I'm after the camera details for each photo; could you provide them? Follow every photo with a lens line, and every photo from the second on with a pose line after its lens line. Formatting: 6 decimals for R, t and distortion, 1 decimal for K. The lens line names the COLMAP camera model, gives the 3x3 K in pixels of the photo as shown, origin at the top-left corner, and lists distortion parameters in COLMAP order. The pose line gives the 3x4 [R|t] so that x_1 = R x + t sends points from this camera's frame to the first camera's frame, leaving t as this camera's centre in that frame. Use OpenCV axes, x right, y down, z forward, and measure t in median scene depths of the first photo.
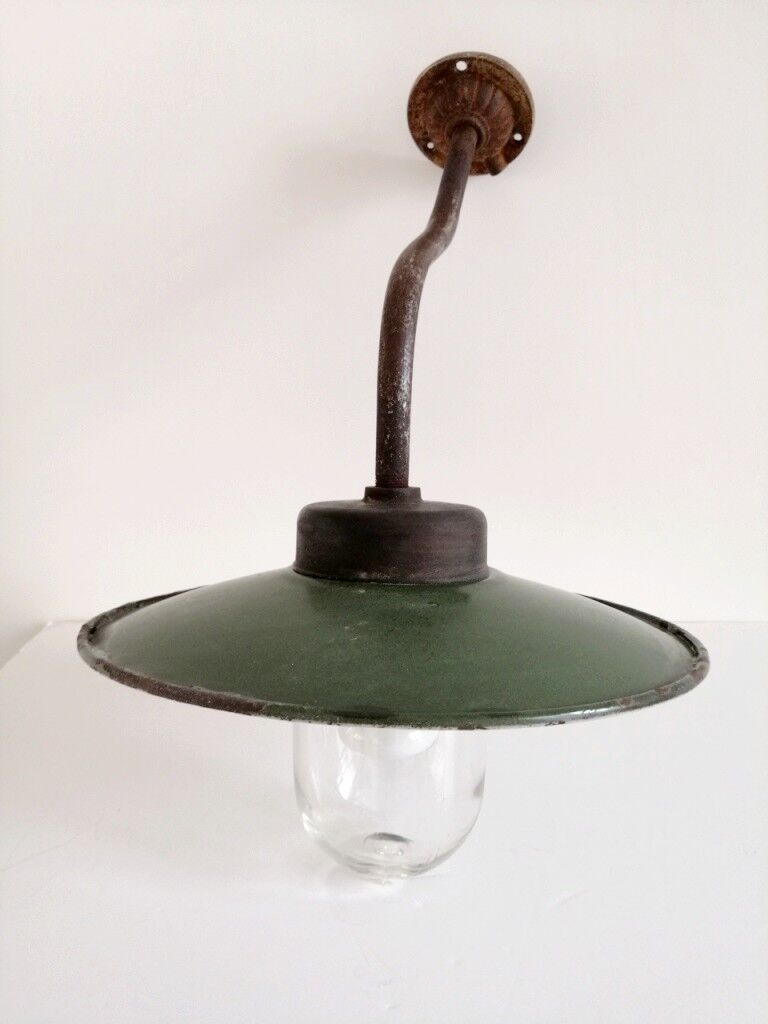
lens RADIAL K [[808.5, 0, 384.0], [0, 808.5, 512.0], [0, 0, 1]] dist [-0.002988, -0.002670]
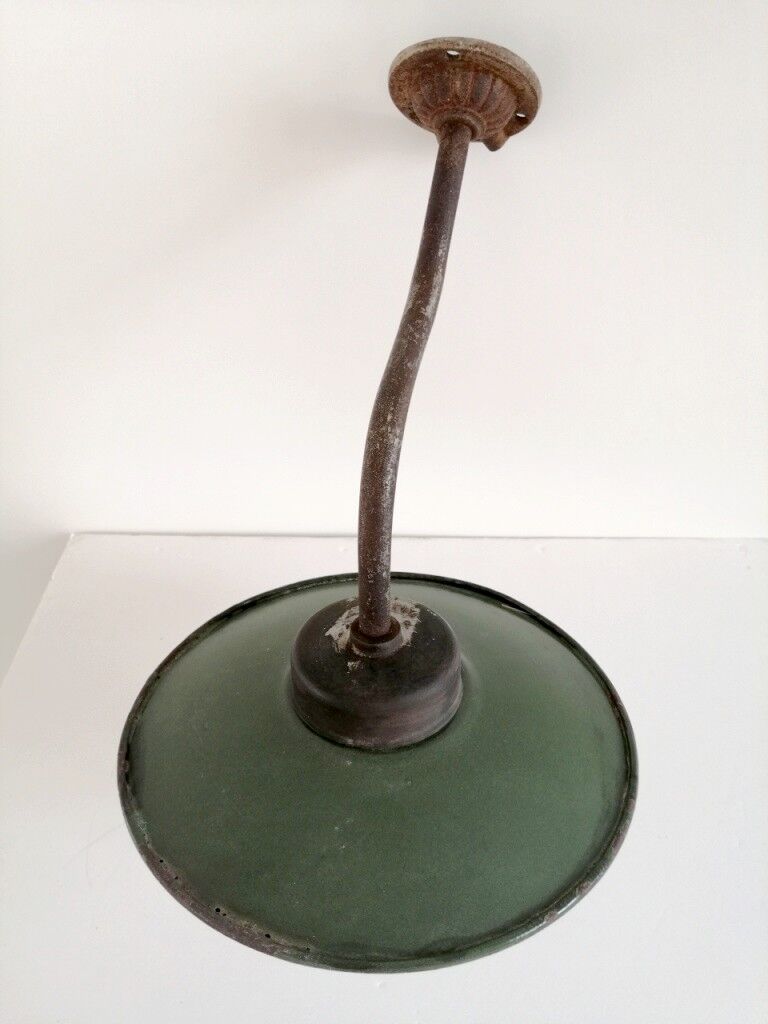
lens RADIAL K [[808.5, 0, 384.0], [0, 808.5, 512.0], [0, 0, 1]] dist [-0.002988, -0.002670]
pose [[0.999724, -0.015706, -0.017459, 0.033344], [0.021905, 0.891642, 0.452211, -0.505316], [0.008465, -0.452469, 0.891740, 0.068293]]
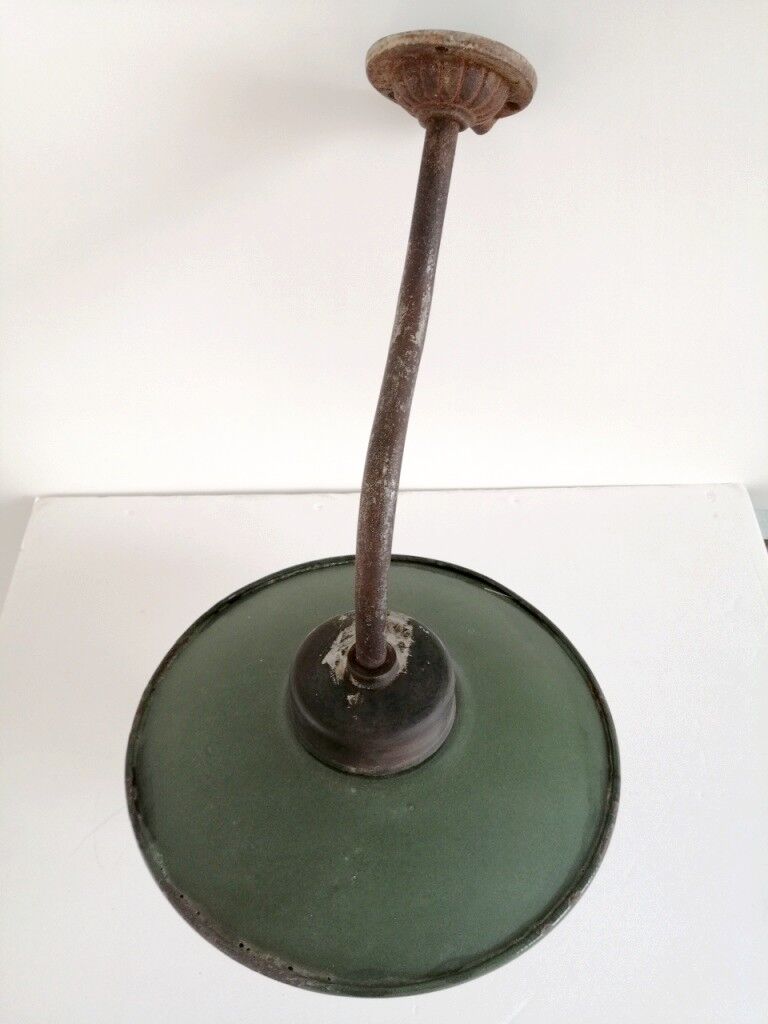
lens RADIAL K [[804.6, 0, 384.0], [0, 804.6, 512.0], [0, 0, 1]] dist [-0.000852, -0.001017]
pose [[0.997942, -0.050835, 0.039085, -0.004417], [0.016111, 0.788744, 0.614510, -0.660541], [-0.062066, -0.612616, 0.787940, 0.183440]]
